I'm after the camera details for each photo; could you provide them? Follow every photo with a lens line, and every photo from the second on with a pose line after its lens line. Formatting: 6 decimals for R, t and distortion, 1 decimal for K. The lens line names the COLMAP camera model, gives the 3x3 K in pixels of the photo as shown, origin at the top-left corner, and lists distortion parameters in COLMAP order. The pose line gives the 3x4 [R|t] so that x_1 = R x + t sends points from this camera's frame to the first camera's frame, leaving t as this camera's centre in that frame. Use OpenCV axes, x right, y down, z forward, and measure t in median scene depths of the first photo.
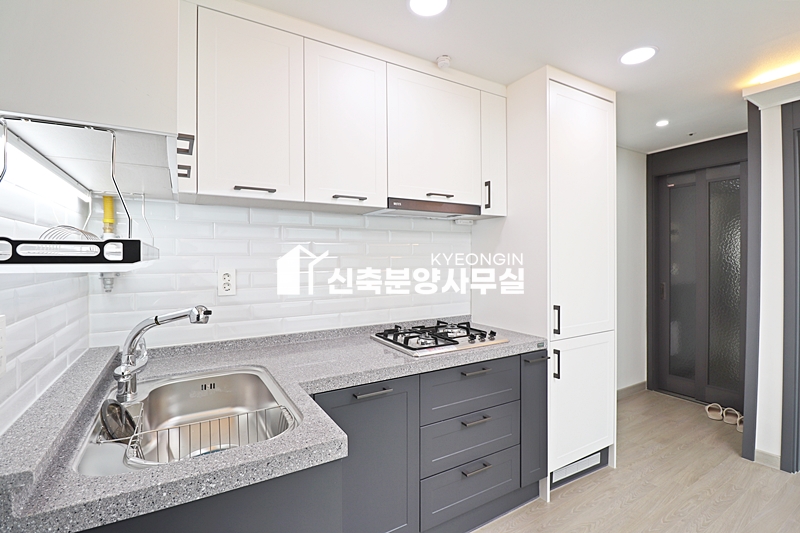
lens RADIAL K [[373.9, 0, 400.5], [0, 373.9, 258.5], [0, 0, 1]] dist [0.000364, -0.014872]
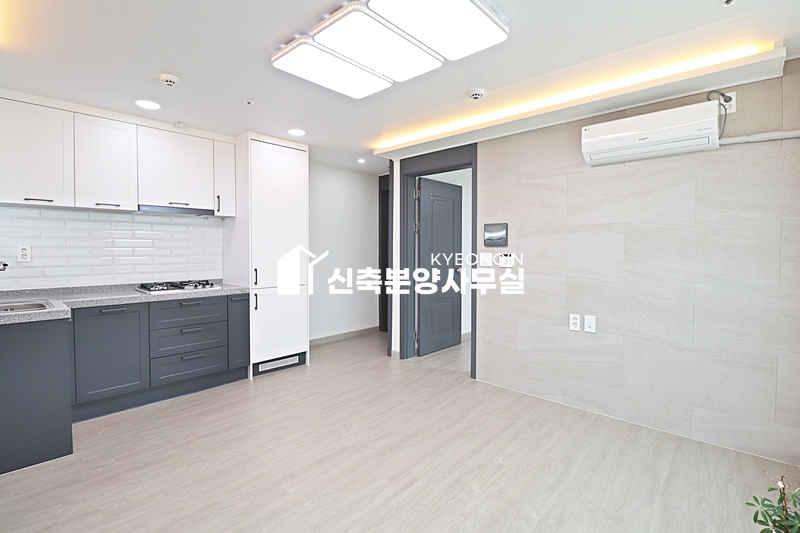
lens RADIAL K [[373.9, 0, 400.5], [0, 373.9, 258.5], [0, 0, 1]] dist [0.000364, -0.014872]
pose [[0.955310, -0.001206, 0.295602, 0.560849], [-0.006217, 0.999689, 0.024169, 0.030982], [-0.295539, -0.024927, 0.955005, -0.908148]]
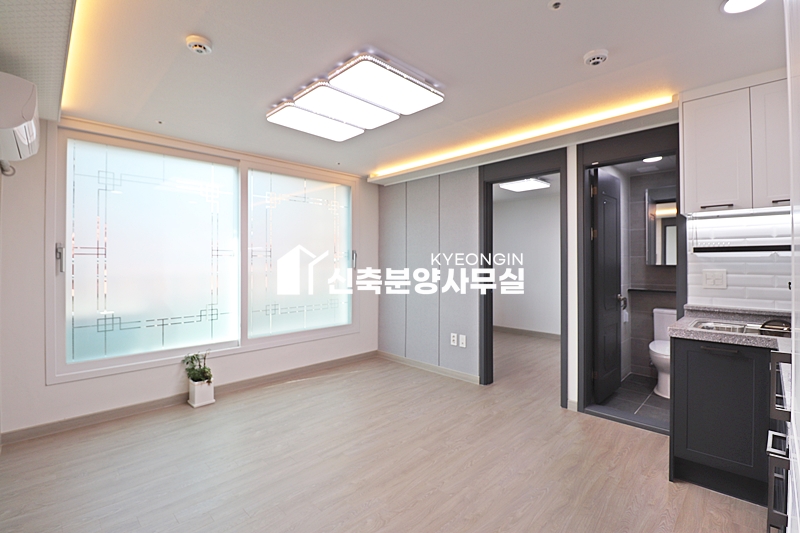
lens RADIAL K [[368.1, 0, 400.3], [0, 368.1, 258.7], [0, 0, 1]] dist [0.001918, -0.011730]
pose [[-0.968611, 0.004688, -0.248538, 0.951897], [0.005702, 0.999978, -0.003360, 0.019257], [0.248517, -0.004672, -0.968616, 1.319014]]
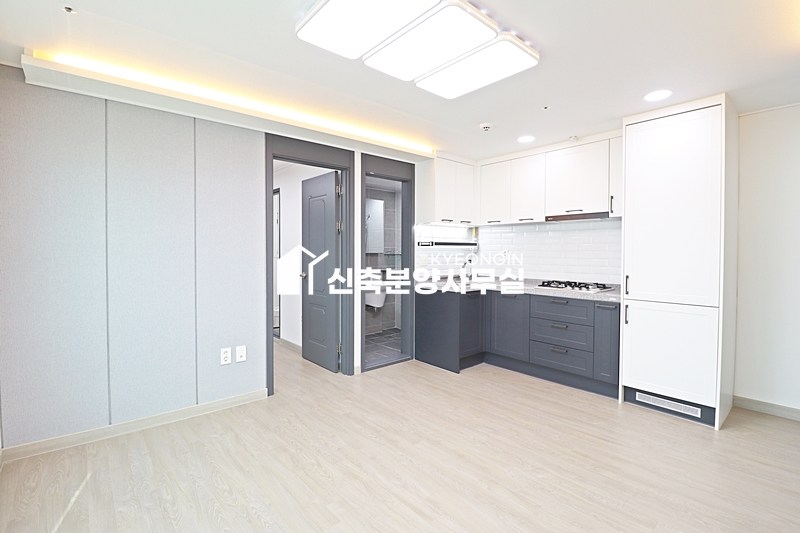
lens RADIAL K [[368.1, 0, 400.3], [0, 368.1, 258.7], [0, 0, 1]] dist [0.001918, -0.011730]
pose [[0.180709, 0.026035, -0.983192, 1.741722], [-0.006093, 0.999660, 0.025351, 0.026065], [0.983518, 0.001410, 0.180806, -0.171641]]
